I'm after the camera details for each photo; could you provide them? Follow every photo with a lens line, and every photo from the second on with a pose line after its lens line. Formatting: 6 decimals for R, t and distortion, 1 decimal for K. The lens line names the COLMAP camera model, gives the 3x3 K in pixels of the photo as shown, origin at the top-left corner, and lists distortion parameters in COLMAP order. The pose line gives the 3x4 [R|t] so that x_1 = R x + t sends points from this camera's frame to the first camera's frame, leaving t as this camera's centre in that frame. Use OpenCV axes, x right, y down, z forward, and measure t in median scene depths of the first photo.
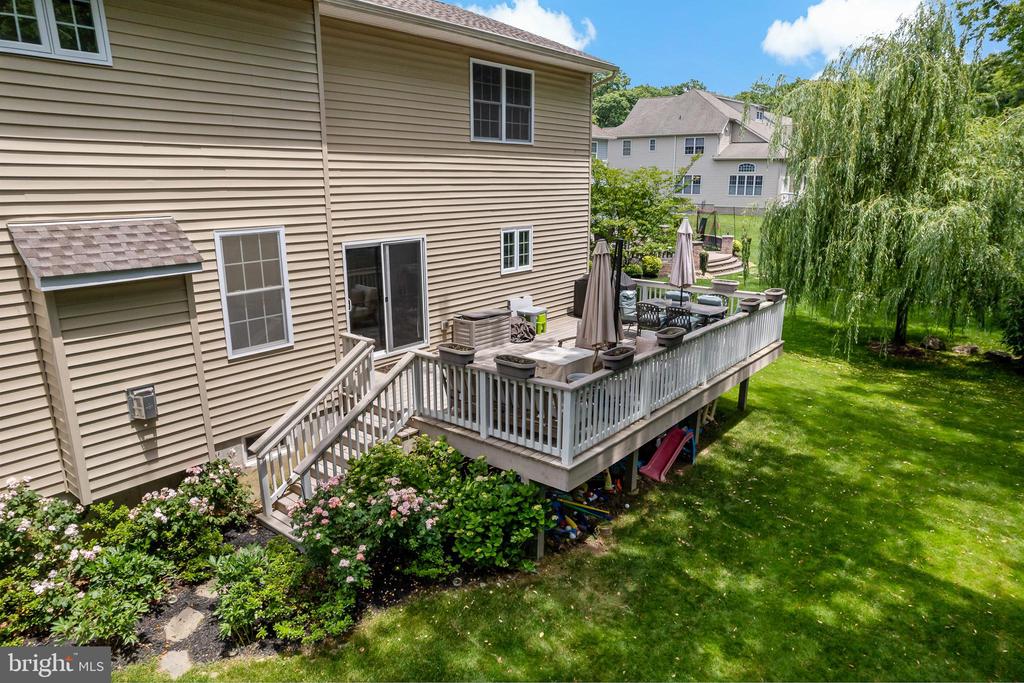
lens RADIAL K [[659.3, 0, 510.3], [0, 659.3, 353.7], [0, 0, 1]] dist [-0.066061, 0.059619]
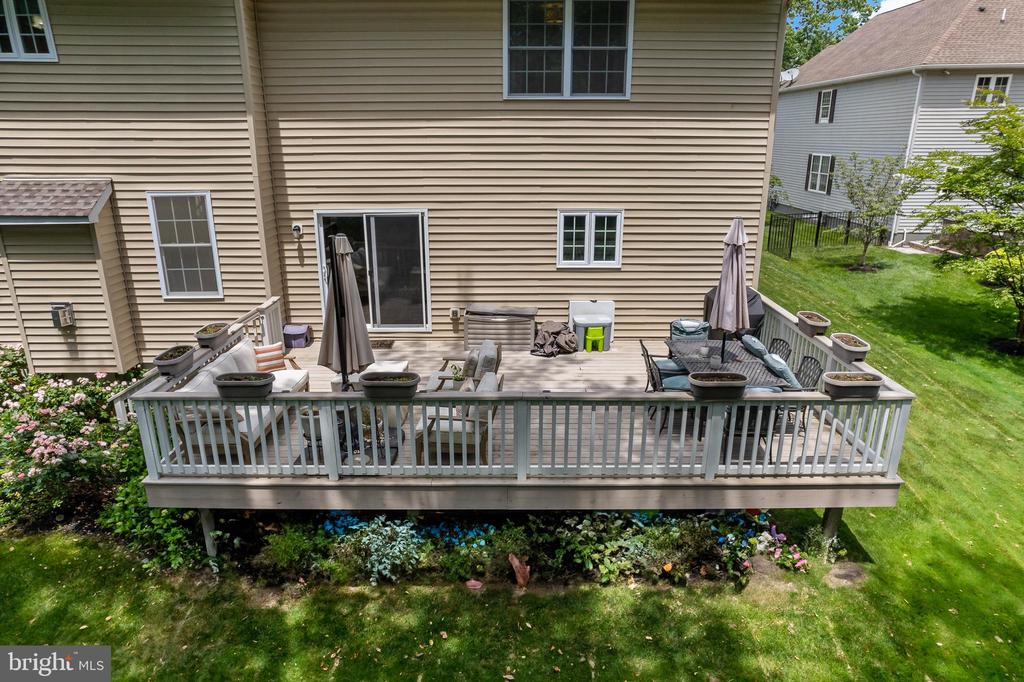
lens RADIAL K [[659.3, 0, 510.3], [0, 659.3, 353.2], [0, 0, 1]] dist [-0.066061, 0.059619]
pose [[0.629354, 0.244061, -0.737799, 0.649039], [-0.198707, 0.968382, 0.150836, -0.147541], [0.751284, 0.051677, 0.657952, 0.502700]]
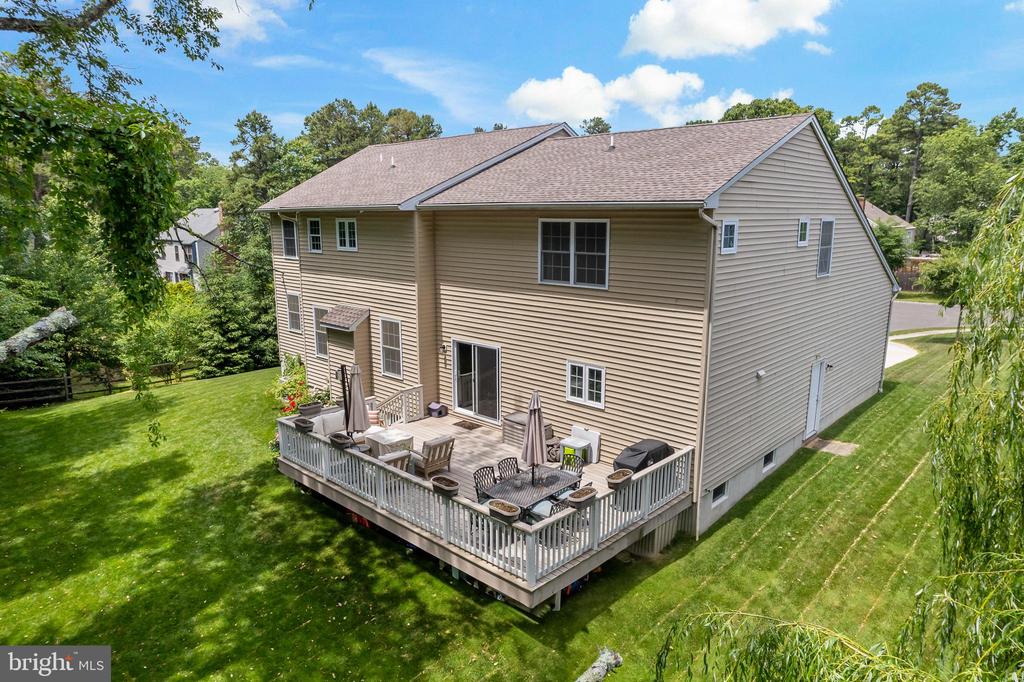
lens RADIAL K [[659.3, 0, 510.3], [0, 659.3, 353.2], [0, 0, 1]] dist [-0.066061, 0.059619]
pose [[-0.078066, 0.210836, -0.974399, 1.217571], [-0.253846, 0.940964, 0.223939, -0.481064], [0.964089, 0.264830, -0.019937, 1.045444]]
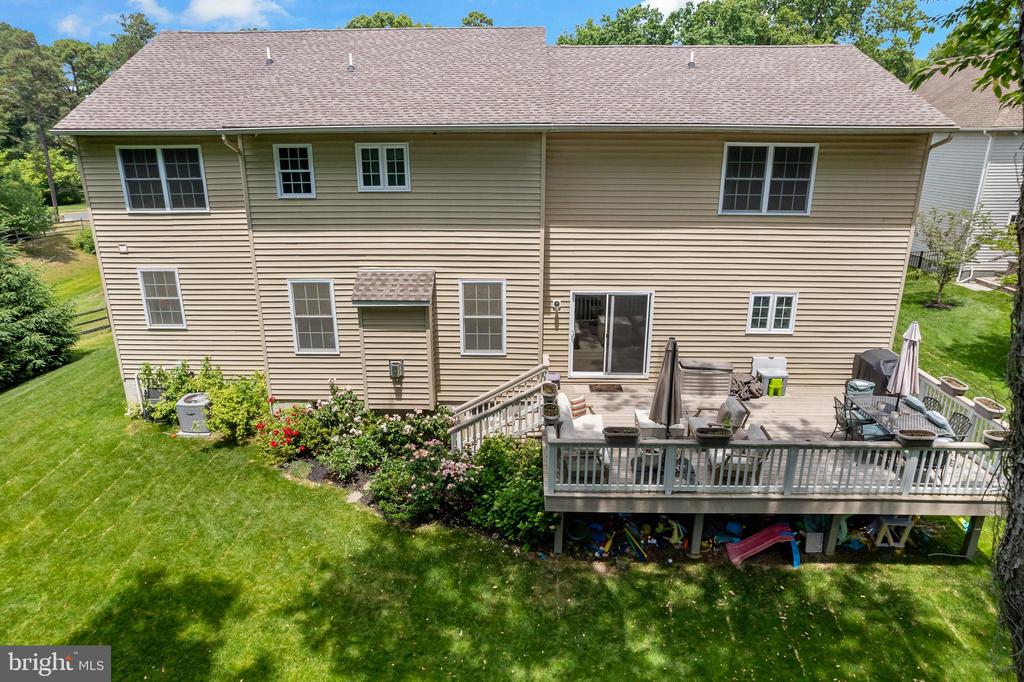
lens RADIAL K [[659.3, 0, 510.3], [0, 659.3, 353.2], [0, 0, 1]] dist [-0.066061, 0.059619]
pose [[0.606116, 0.257408, -0.752572, 0.654113], [-0.203697, 0.964864, 0.165964, -0.215952], [0.768850, 0.052704, 0.637253, 0.021686]]
